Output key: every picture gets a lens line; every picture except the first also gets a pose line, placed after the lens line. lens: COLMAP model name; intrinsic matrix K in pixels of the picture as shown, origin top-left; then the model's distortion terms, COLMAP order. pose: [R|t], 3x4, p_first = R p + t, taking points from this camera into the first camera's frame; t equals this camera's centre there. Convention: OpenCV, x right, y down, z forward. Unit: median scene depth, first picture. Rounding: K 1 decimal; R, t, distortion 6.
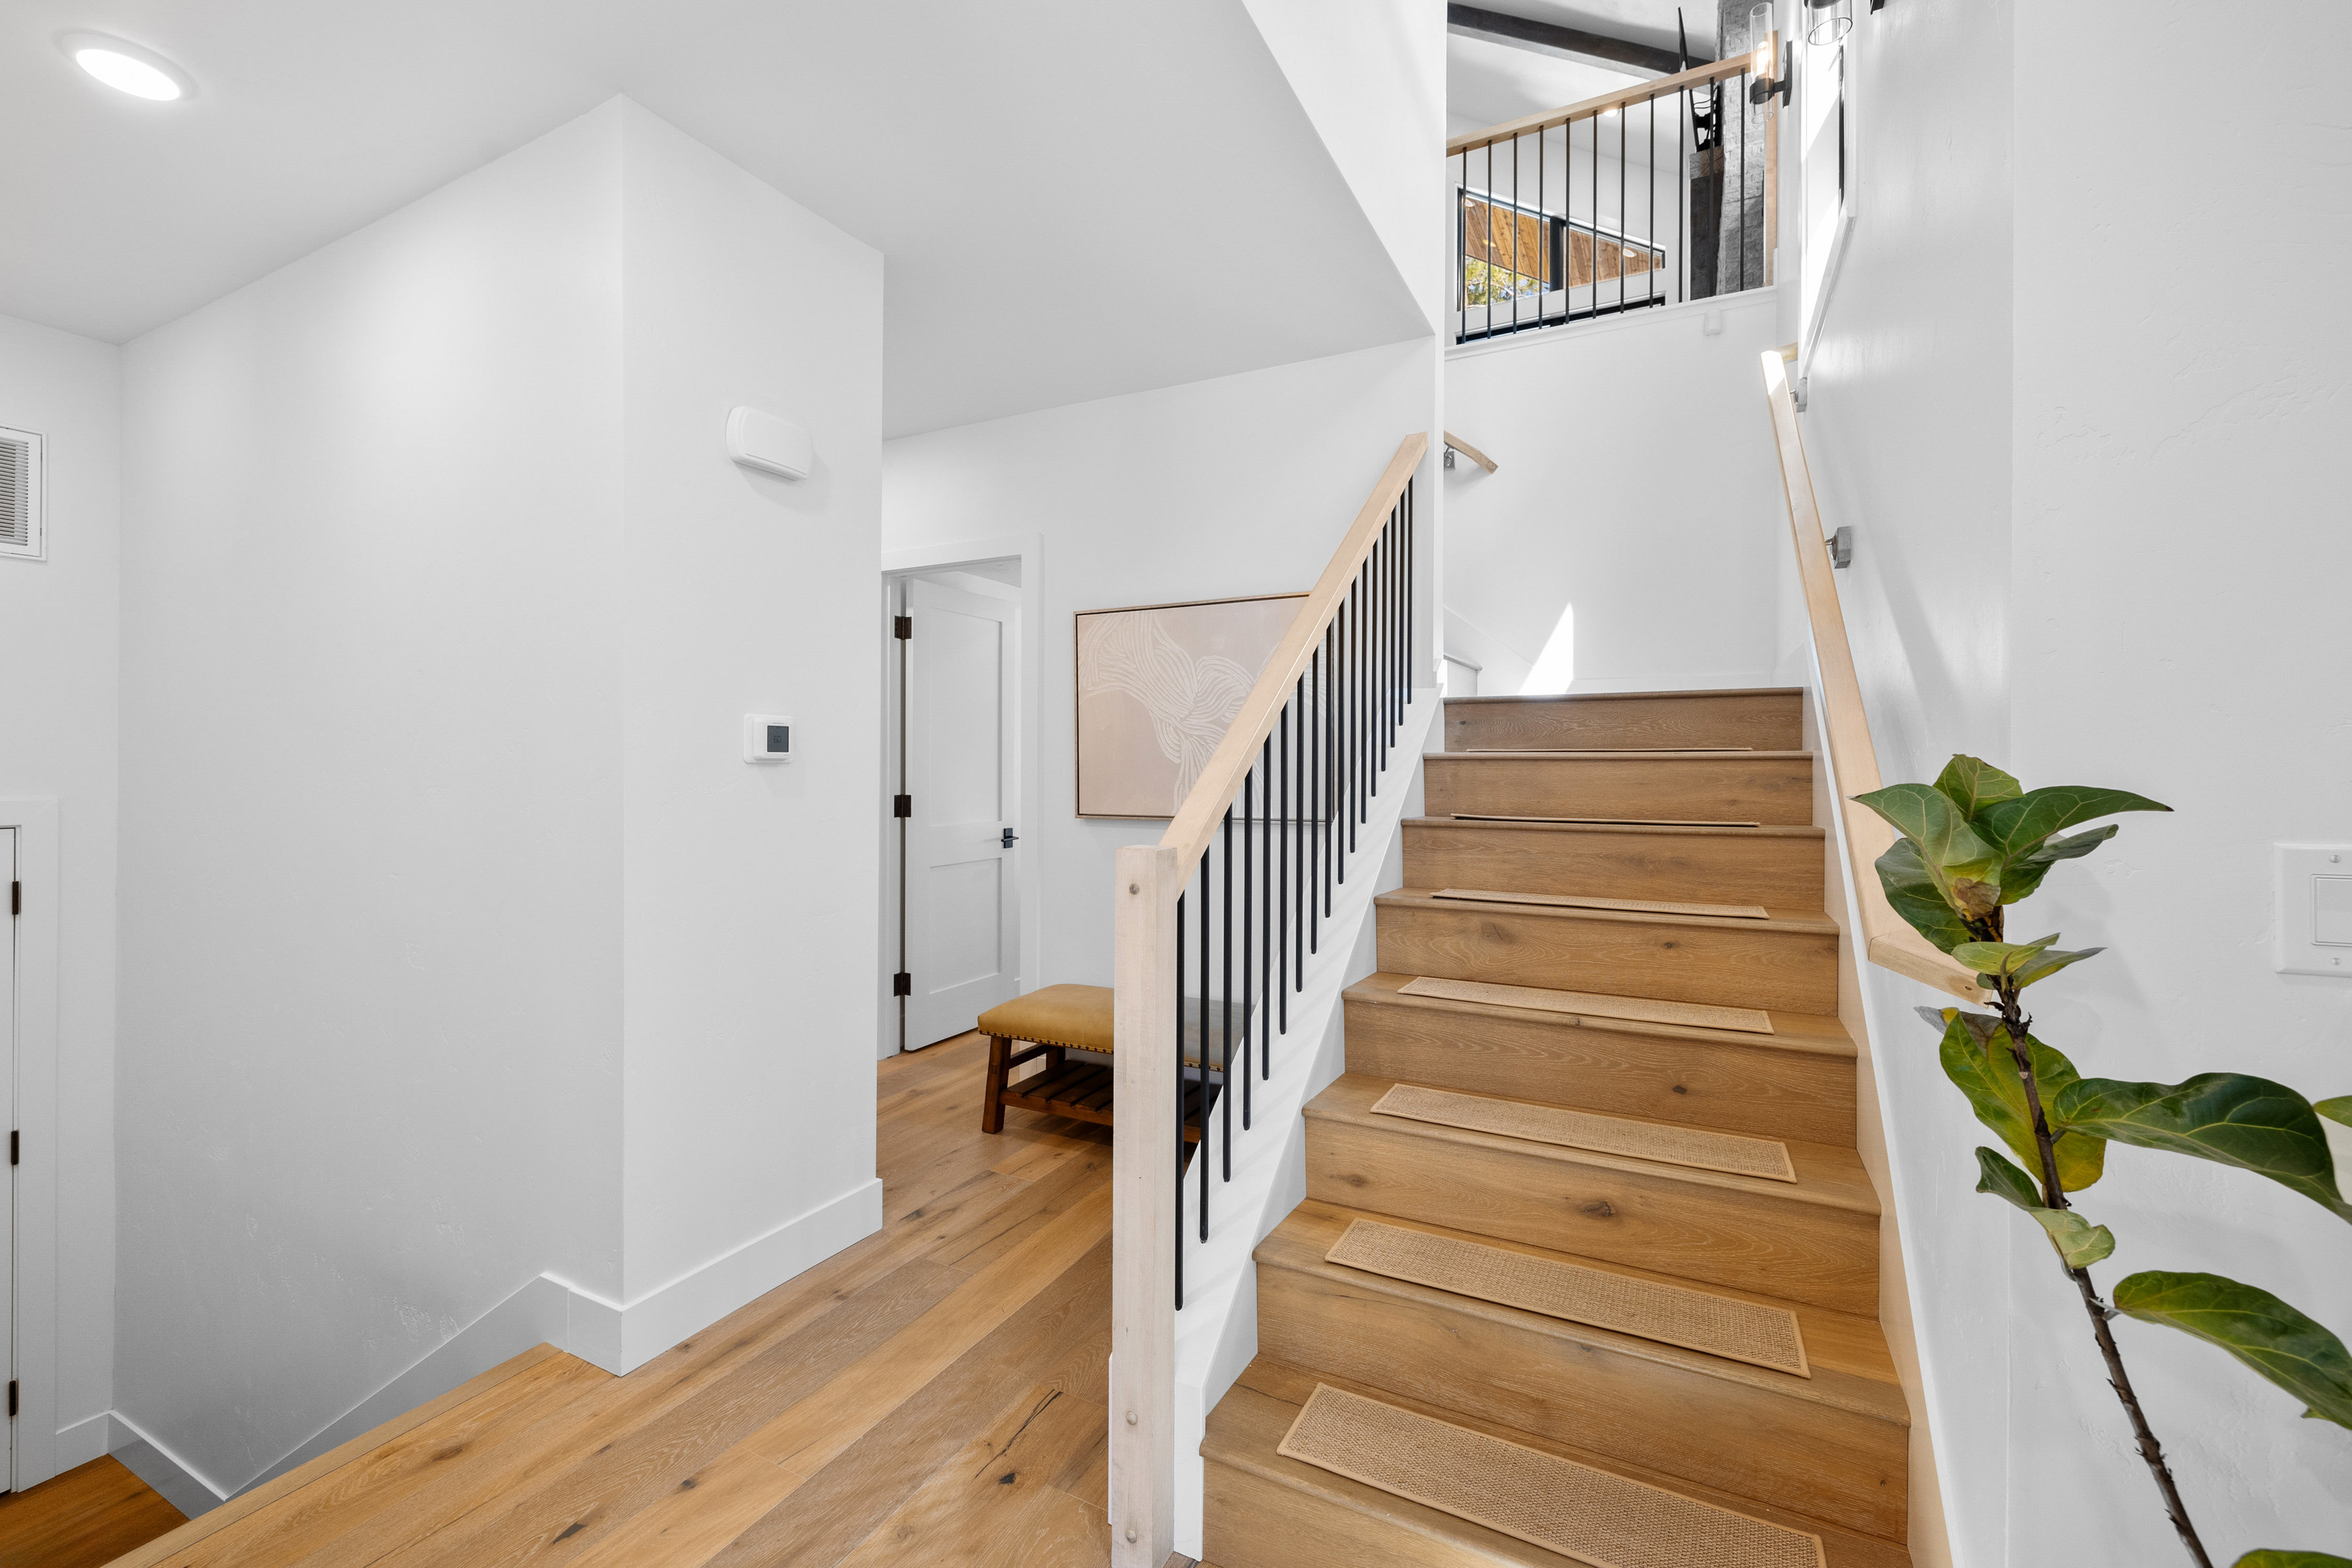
lens RADIAL K [[983.1, 0, 1176.6], [0, 983.1, 768.1], [0, 0, 1]] dist [0.003851, -0.001079]
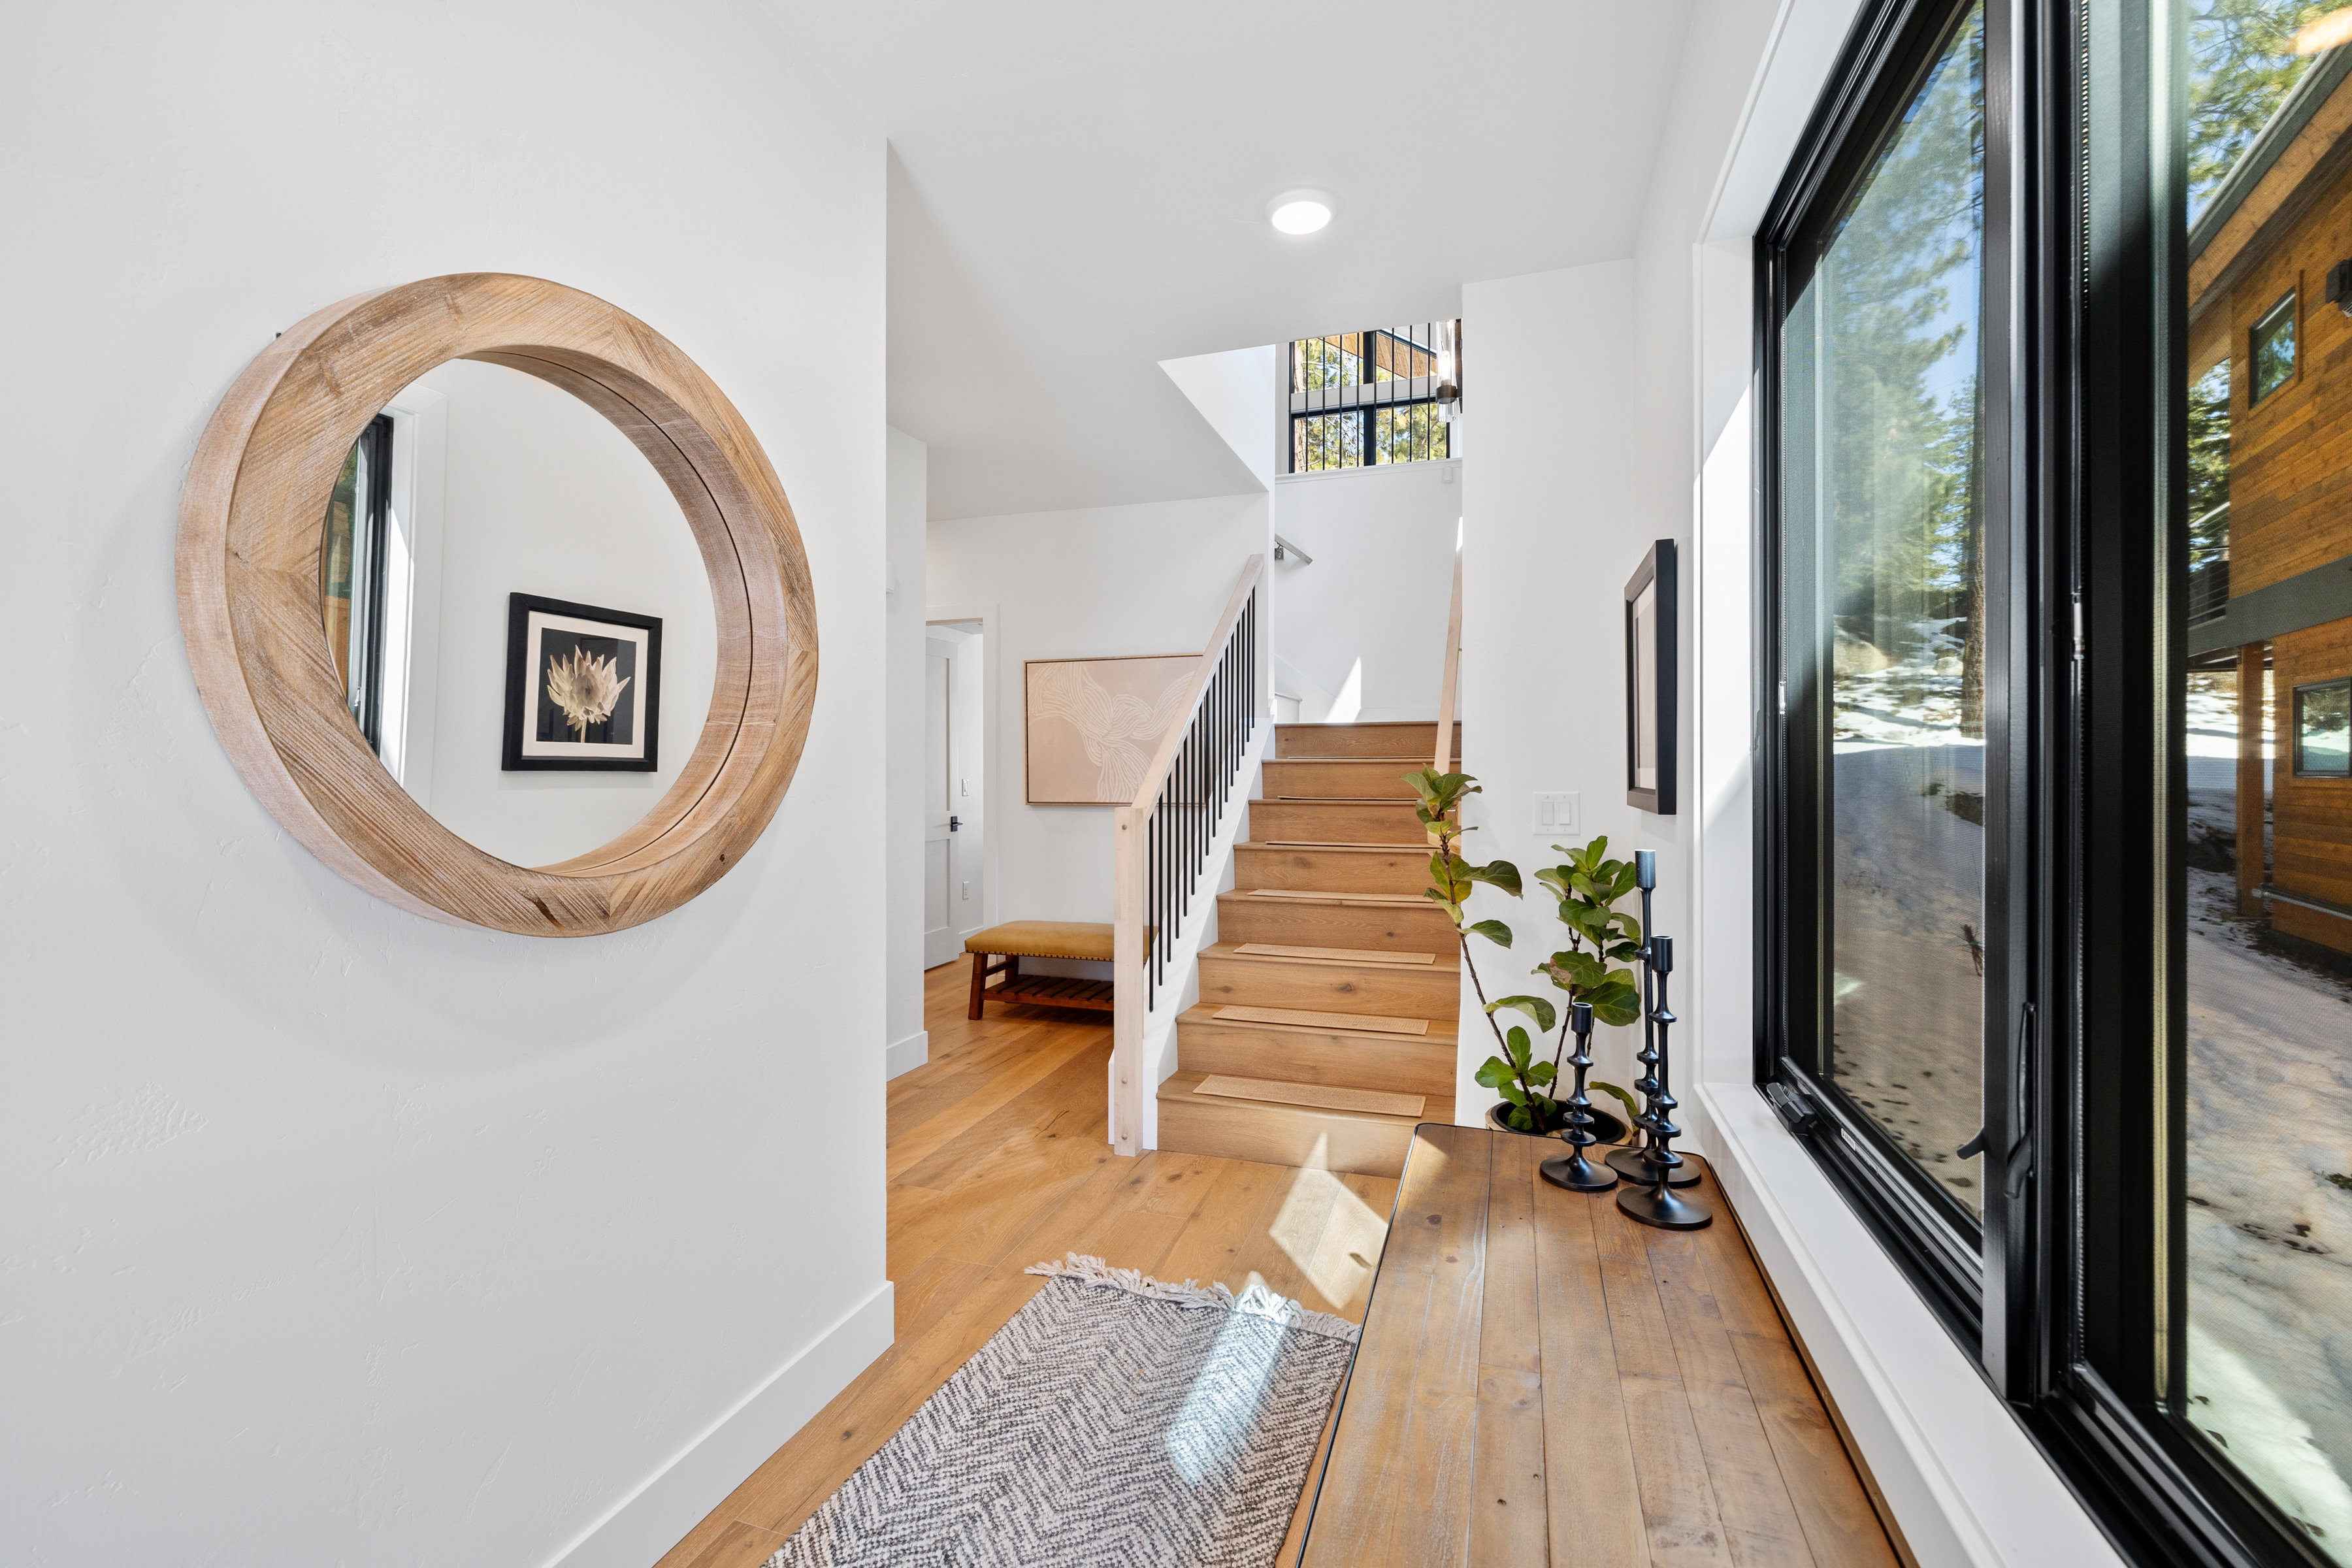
lens RADIAL K [[983.1, 0, 1175.0], [0, 983.1, 776.9], [0, 0, 1]] dist [0.003851, -0.001079]
pose [[0.988346, -0.005059, 0.152142, -0.145048], [0.004049, 0.999968, 0.006948, 0.001395], [-0.152173, -0.006251, 0.988334, -0.614567]]
